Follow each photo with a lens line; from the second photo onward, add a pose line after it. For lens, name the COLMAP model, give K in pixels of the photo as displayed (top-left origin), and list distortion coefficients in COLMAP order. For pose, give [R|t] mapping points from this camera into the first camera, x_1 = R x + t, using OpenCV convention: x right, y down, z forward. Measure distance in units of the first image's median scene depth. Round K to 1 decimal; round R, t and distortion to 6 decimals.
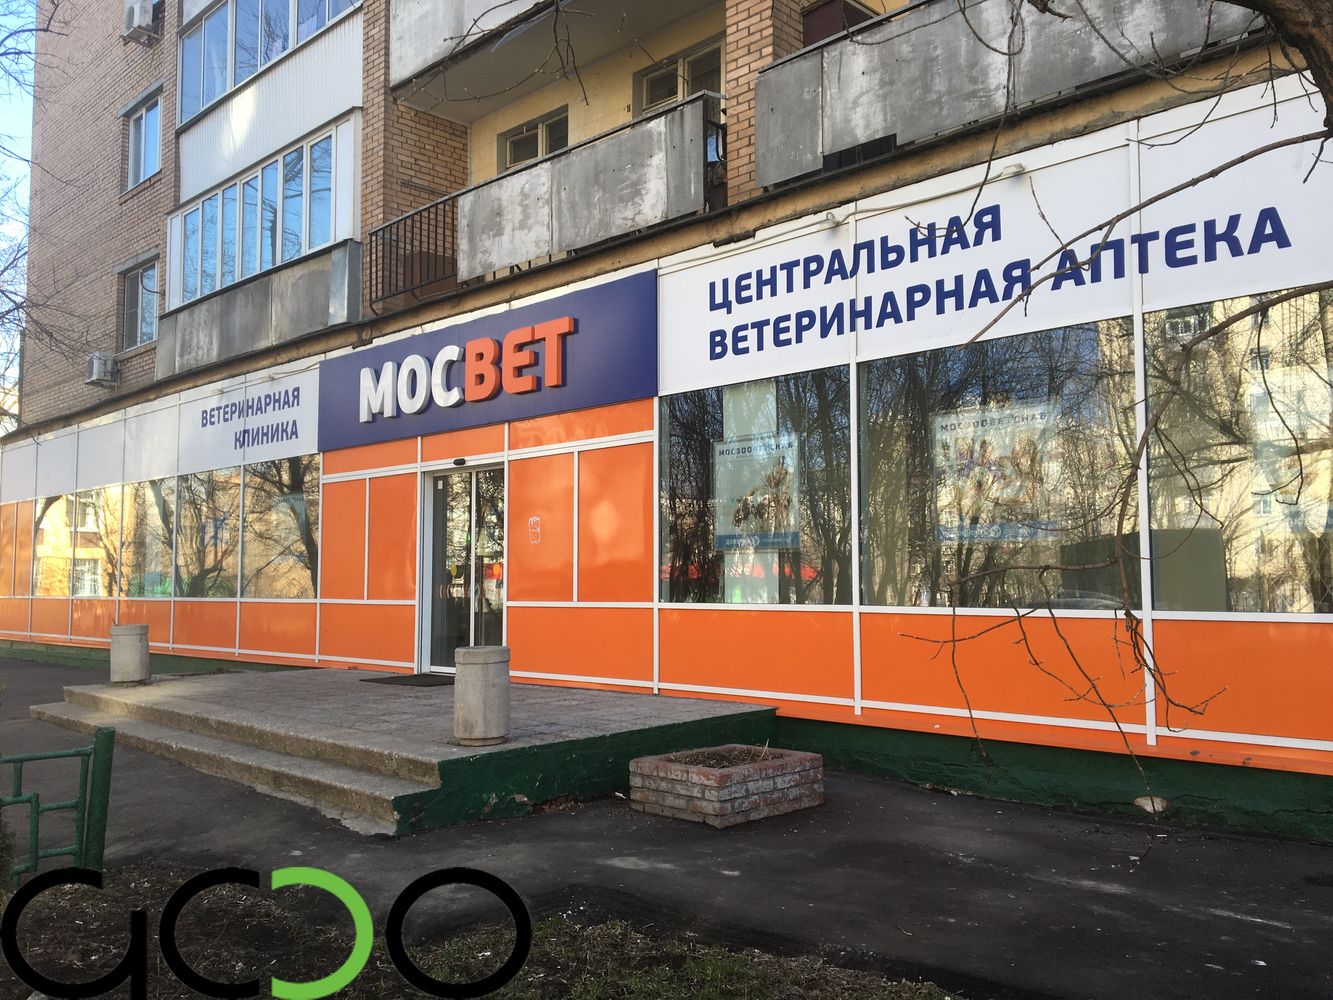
lens RADIAL K [[1137.2, 0, 662.8], [0, 1137.2, 528.0], [0, 0, 1]] dist [0.047164, 0.002387]
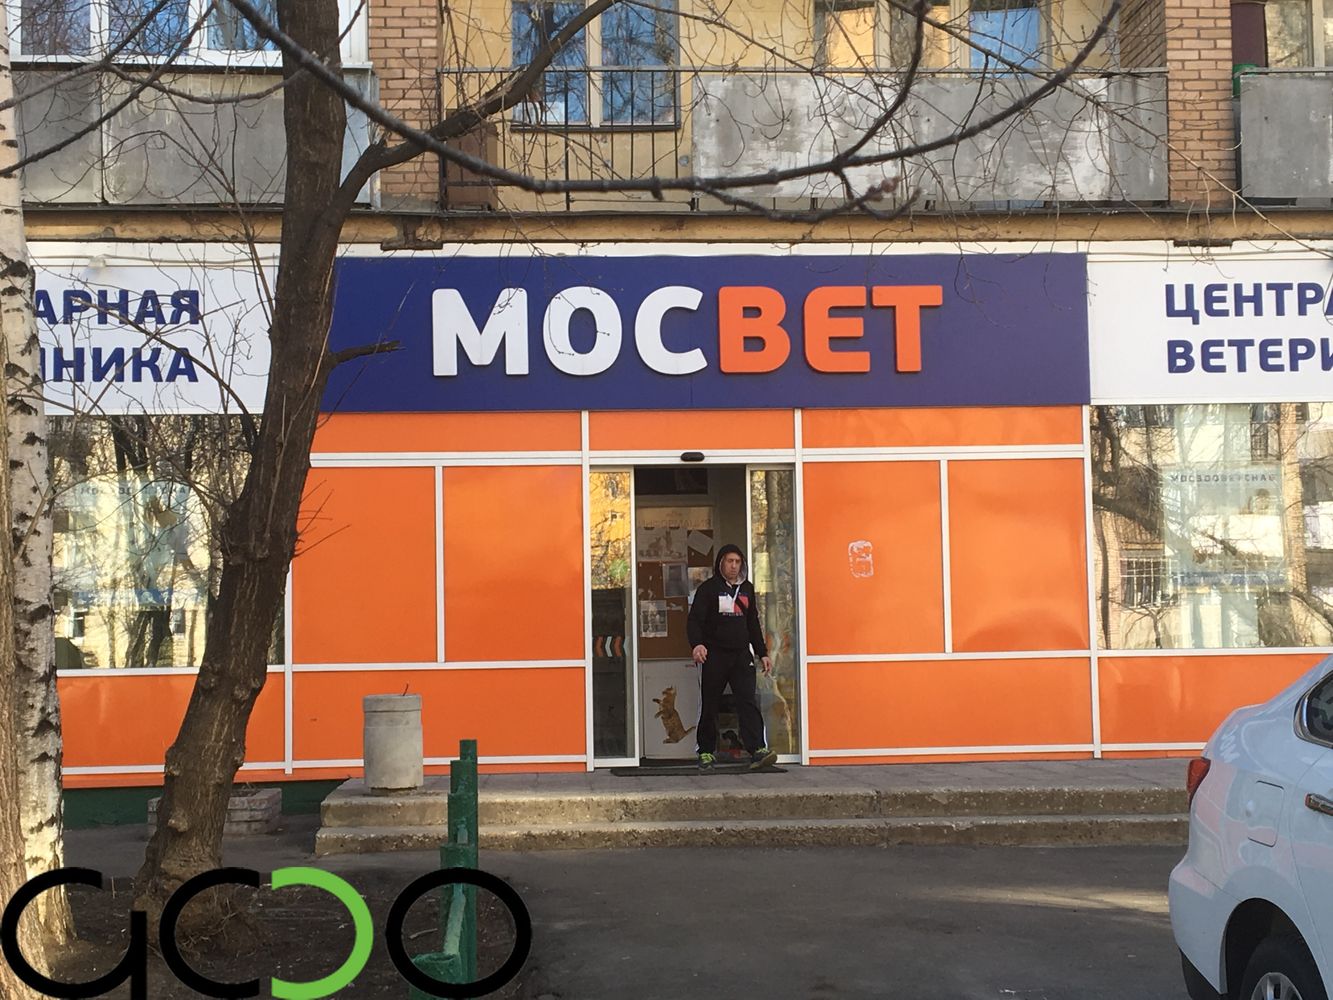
lens RADIAL K [[2236.1, 0, 666.1], [0, 2236.1, 499.2], [0, 0, 1]] dist [0.050840, 0.000000]
pose [[0.660100, 0.029211, 0.750610, -1.524460], [-0.022490, 0.999564, -0.019121, -0.007405], [-0.750841, -0.004259, 0.660469, 0.144823]]
